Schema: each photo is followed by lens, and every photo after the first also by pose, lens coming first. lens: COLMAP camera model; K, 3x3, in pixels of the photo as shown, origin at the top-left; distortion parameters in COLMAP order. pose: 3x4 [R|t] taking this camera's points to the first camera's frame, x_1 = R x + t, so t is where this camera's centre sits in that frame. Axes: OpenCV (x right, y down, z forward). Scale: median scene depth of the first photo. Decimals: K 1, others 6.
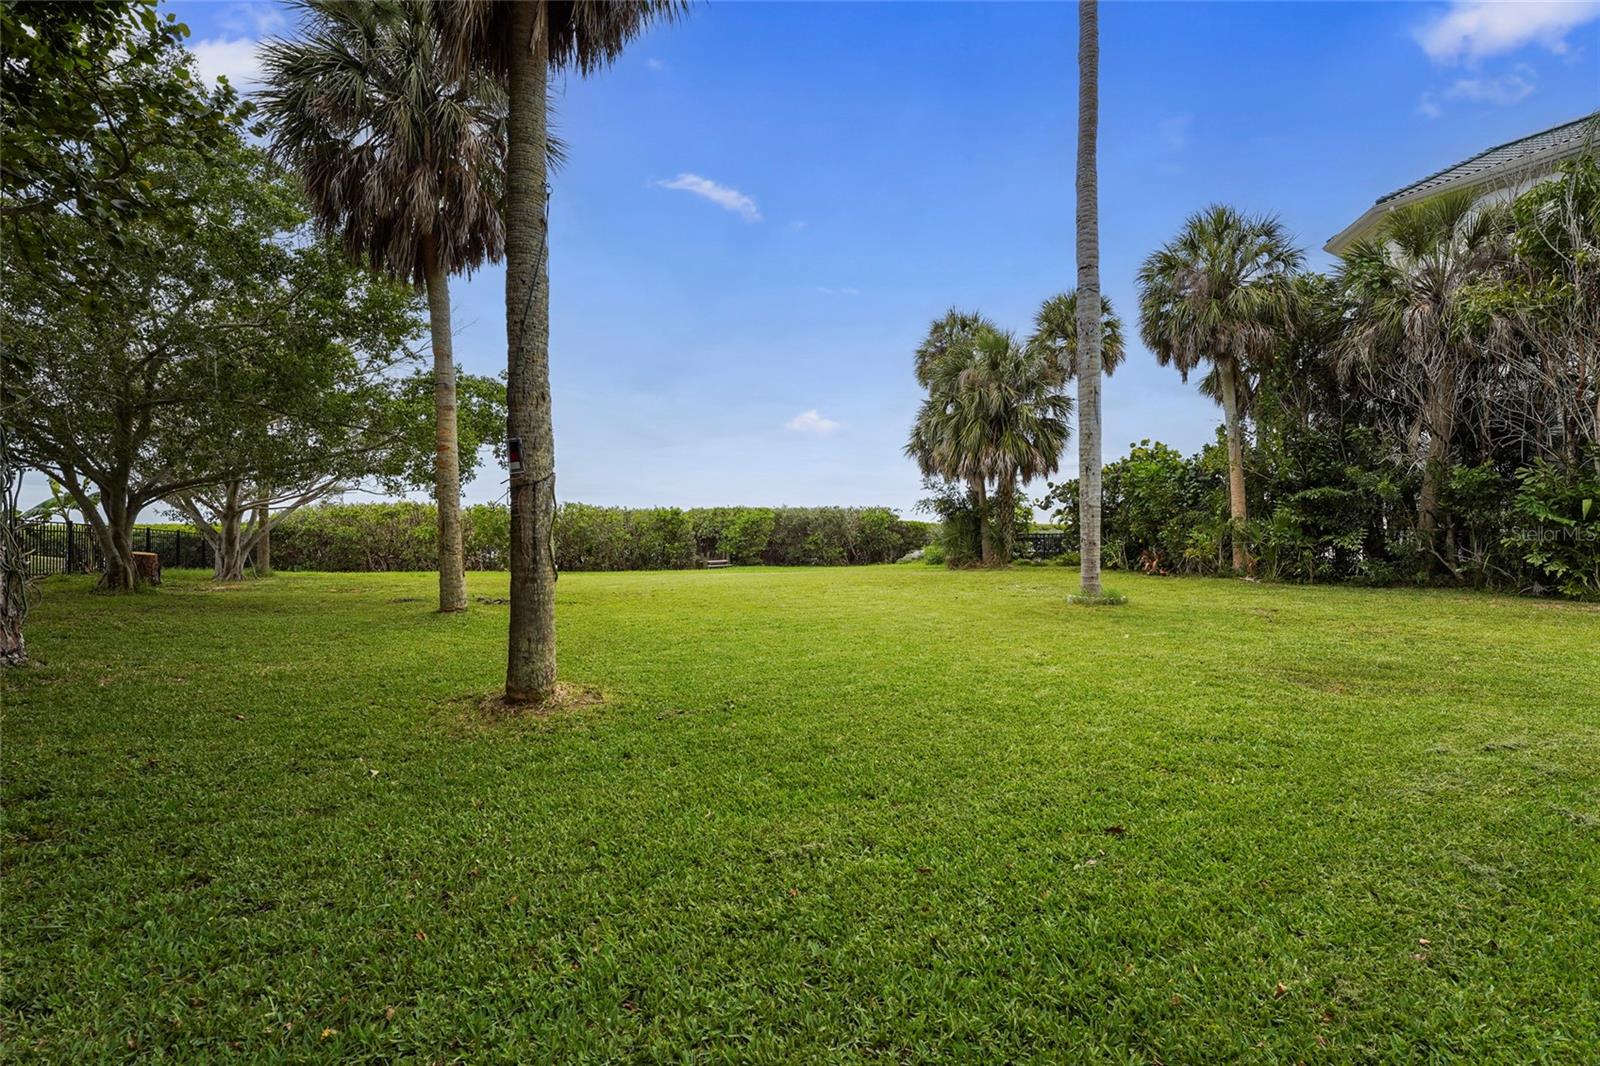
lens RADIAL K [[694.0, 0, 800.0], [0, 694.0, 533.0], [0, 0, 1]] dist [0.000354, 0.000061]
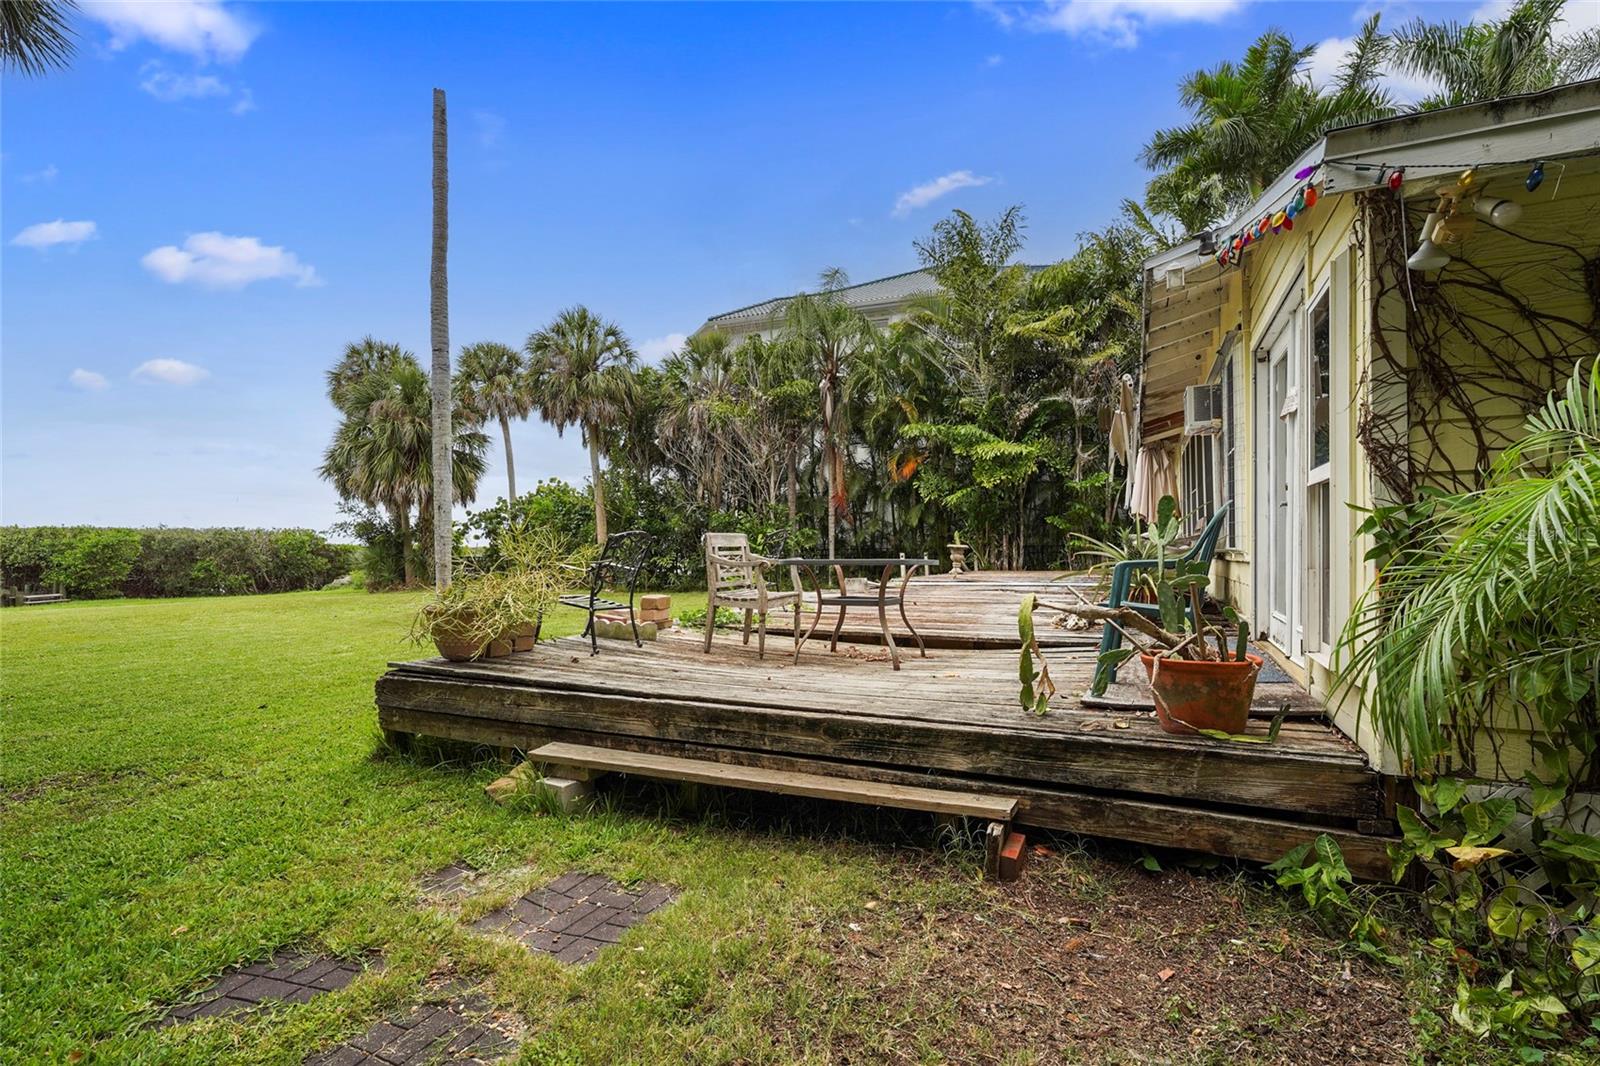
lens RADIAL K [[723.7, 0, 799.1], [0, 723.7, 545.9], [0, 0, 1]] dist [-0.001618, 0.000033]
pose [[0.779658, -0.000542, 0.626205, 0.044917], [0.007633, 0.999934, -0.008637, -0.002344], [-0.626159, 0.011514, 0.779611, -0.212673]]
